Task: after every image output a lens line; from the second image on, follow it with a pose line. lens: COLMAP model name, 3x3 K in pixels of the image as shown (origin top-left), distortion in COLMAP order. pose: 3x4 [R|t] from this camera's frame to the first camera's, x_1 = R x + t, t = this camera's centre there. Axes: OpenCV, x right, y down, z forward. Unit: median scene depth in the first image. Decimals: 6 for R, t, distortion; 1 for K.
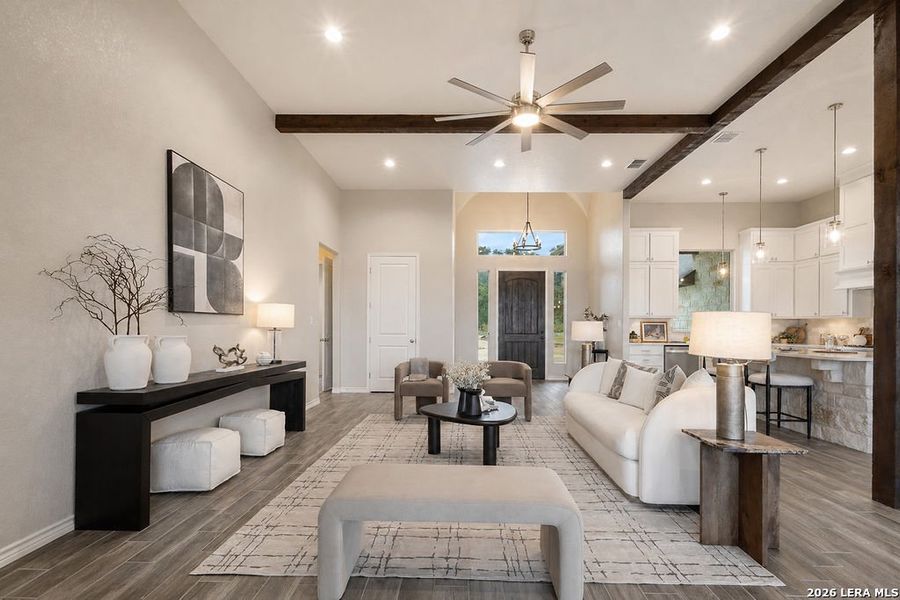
lens RADIAL K [[417.9, 0, 453.2], [0, 417.9, 324.9], [0, 0, 1]] dist [0.008172, -0.001022]
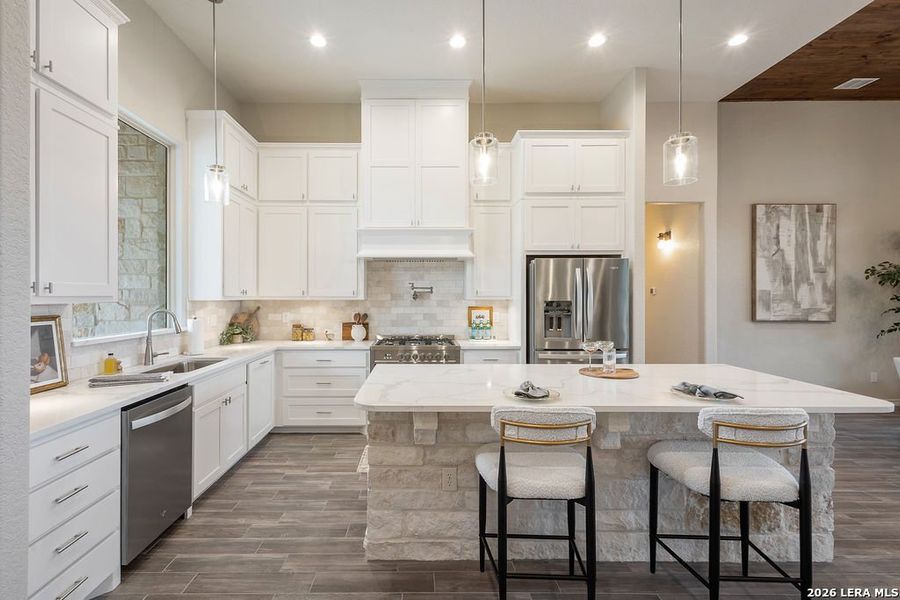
lens RADIAL K [[417.9, 0, 434.7], [0, 417.9, 296.1], [0, 0, 1]] dist [0.008172, -0.001022]
pose [[-0.026934, -0.006878, 0.999614, 0.246812], [-0.008404, 0.999943, 0.006654, -0.027253], [-0.999602, -0.008221, -0.026990, 0.834124]]
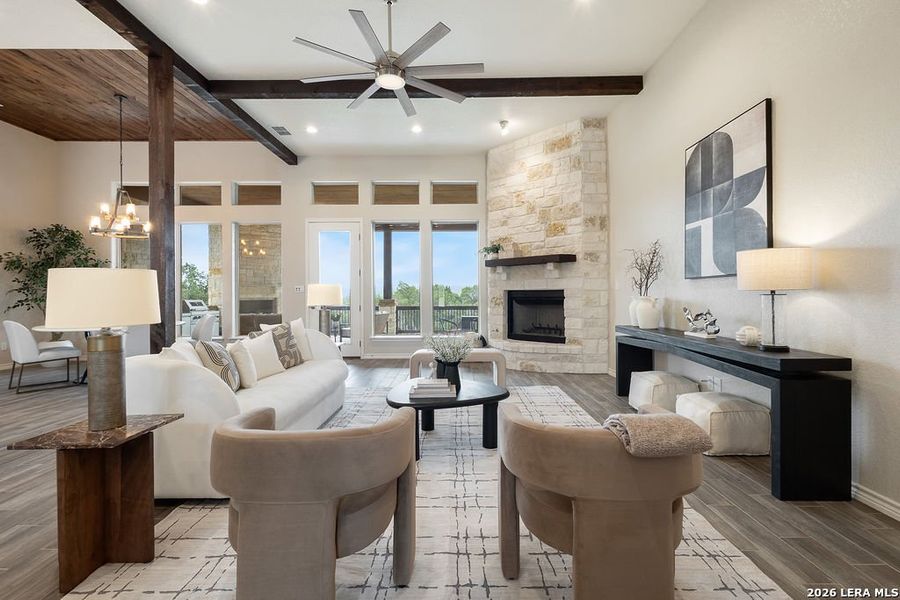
lens RADIAL K [[417.9, 0, 447.7], [0, 417.9, 295.8], [0, 0, 1]] dist [0.008172, -0.001022]
pose [[-0.999606, -0.000987, -0.028052, 0.030795], [-0.000715, 0.999953, -0.009711, 0.013431], [0.028060, -0.009688, -0.999559, 0.977944]]
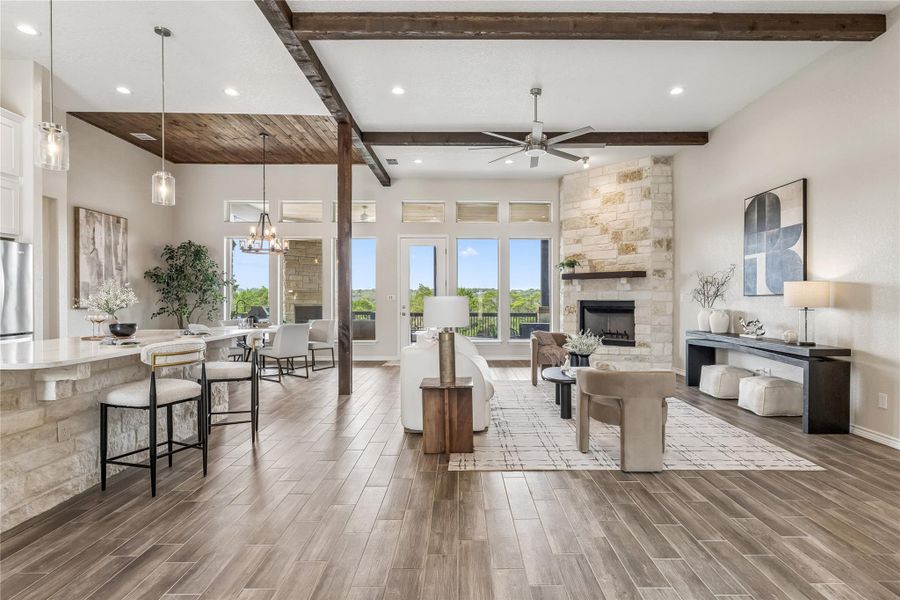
lens RADIAL K [[470.9, 0, 459.4], [0, 470.9, 302.8], [0, 0, 1]] dist [0.004288, -0.002366]
pose [[-0.999122, -0.006304, -0.041425, 0.238973], [-0.006202, 0.999977, -0.002580, 0.003497], [0.041441, -0.002321, -0.999138, 1.246700]]
